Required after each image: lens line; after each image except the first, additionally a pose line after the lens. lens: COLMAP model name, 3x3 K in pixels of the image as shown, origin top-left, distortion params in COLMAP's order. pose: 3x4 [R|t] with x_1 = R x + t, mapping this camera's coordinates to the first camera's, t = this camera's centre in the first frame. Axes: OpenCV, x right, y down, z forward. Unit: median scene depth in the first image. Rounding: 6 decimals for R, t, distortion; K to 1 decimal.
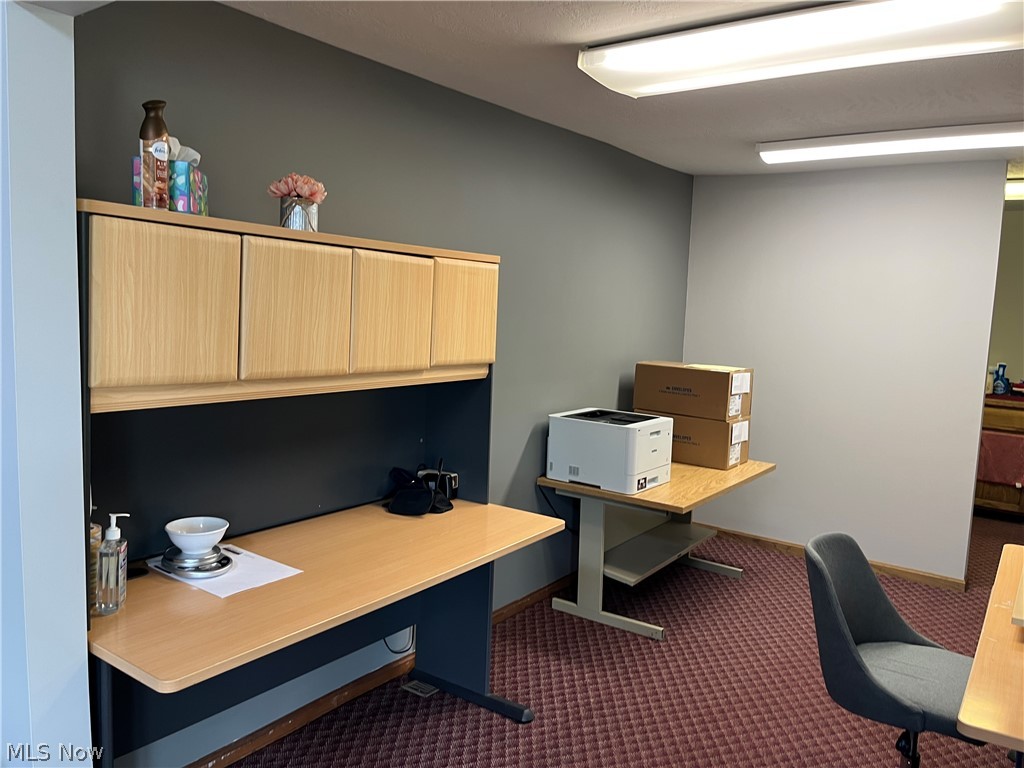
lens RADIAL K [[769.0, 0, 511.5], [0, 769.0, 388.1], [0, 0, 1]] dist [0.062825, -0.028283]
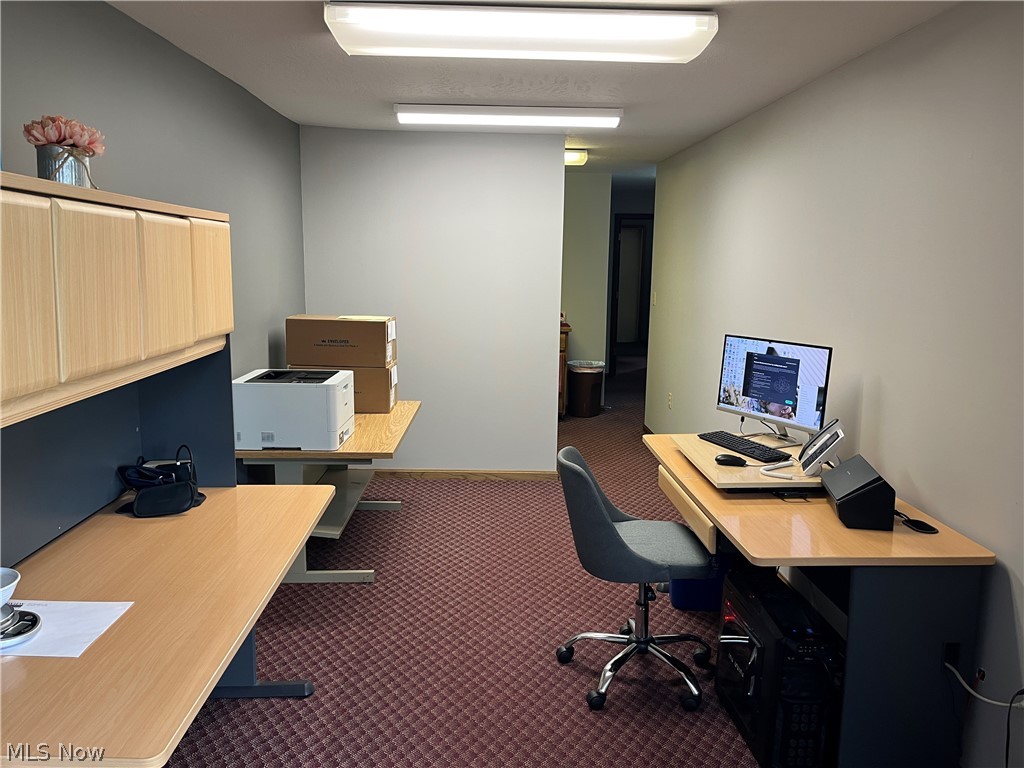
lens RADIAL K [[769.0, 0, 501.3], [0, 769.0, 374.2], [0, 0, 1]] dist [0.062825, -0.028283]
pose [[0.809677, -0.115892, 0.575319, -0.239748], [0.083565, 0.993086, 0.082441, -0.025974], [-0.580896, -0.018674, 0.813764, 0.052784]]
